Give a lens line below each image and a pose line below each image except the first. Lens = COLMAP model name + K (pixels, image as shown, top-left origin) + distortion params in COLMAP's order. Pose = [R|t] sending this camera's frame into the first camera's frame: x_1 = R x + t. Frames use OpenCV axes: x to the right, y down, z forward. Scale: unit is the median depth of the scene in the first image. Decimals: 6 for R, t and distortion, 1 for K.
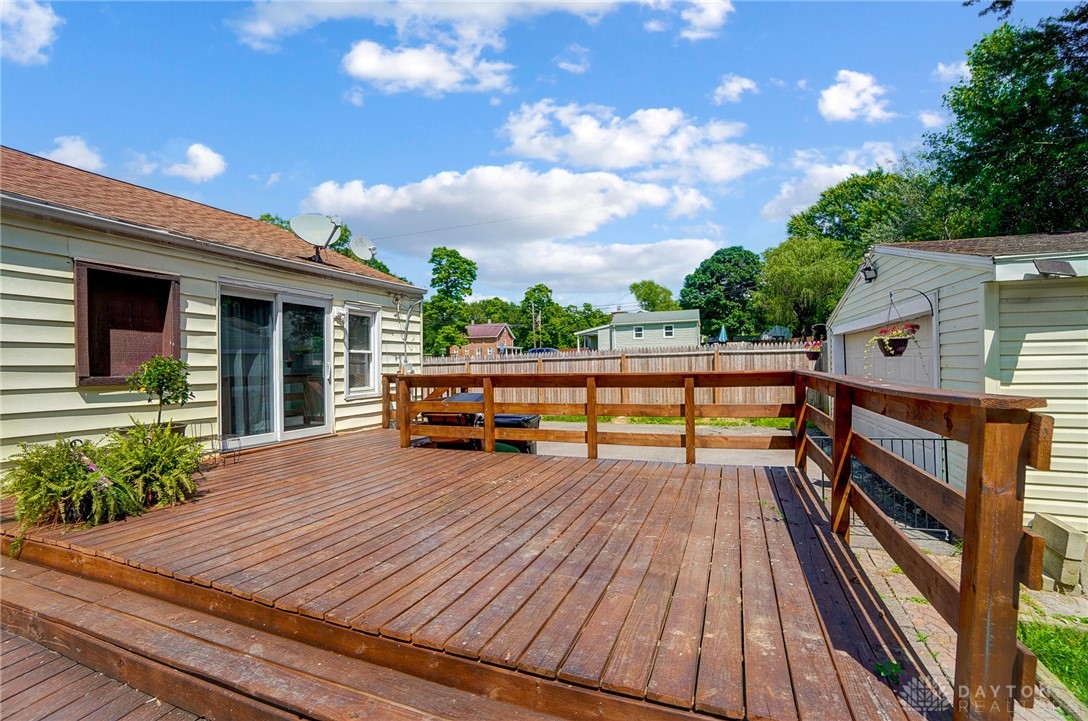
lens RADIAL K [[483.4, 0, 532.8], [0, 483.4, 365.3], [0, 0, 1]] dist [-0.059607, 0.020319]
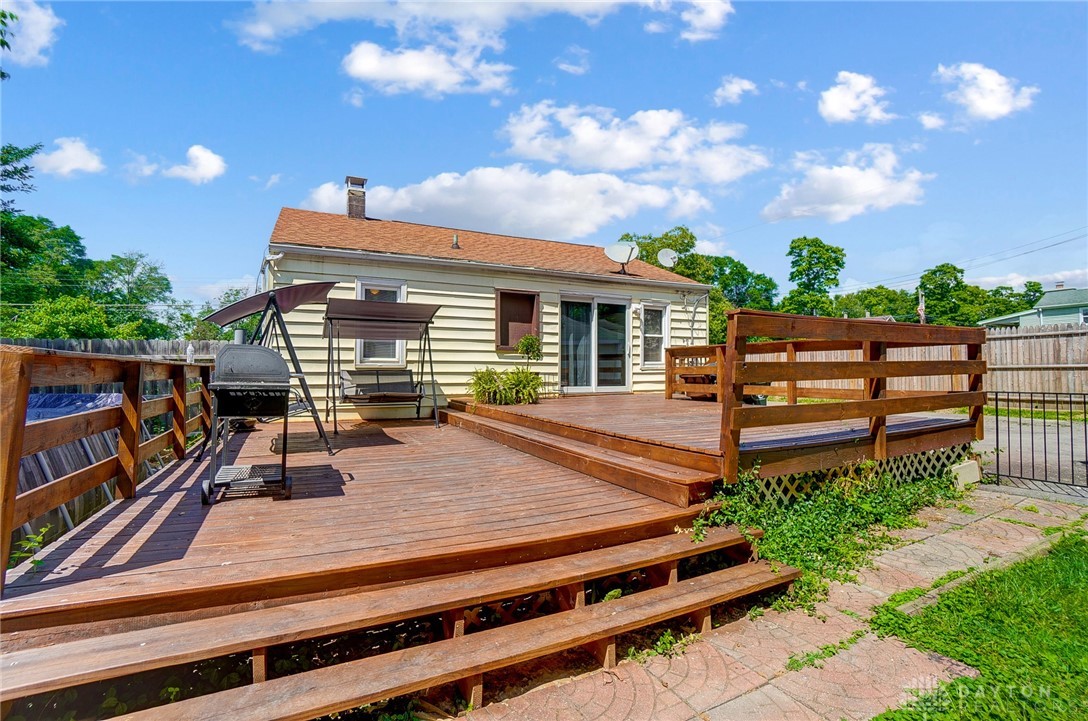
lens RADIAL K [[483.4, 0, 532.8], [0, 483.4, 365.3], [0, 0, 1]] dist [-0.059607, 0.020319]
pose [[0.747784, 0.007384, -0.663901, 0.316684], [-0.009509, 0.999955, 0.000411, 0.062916], [0.663874, 0.006006, 0.747820, -0.273922]]
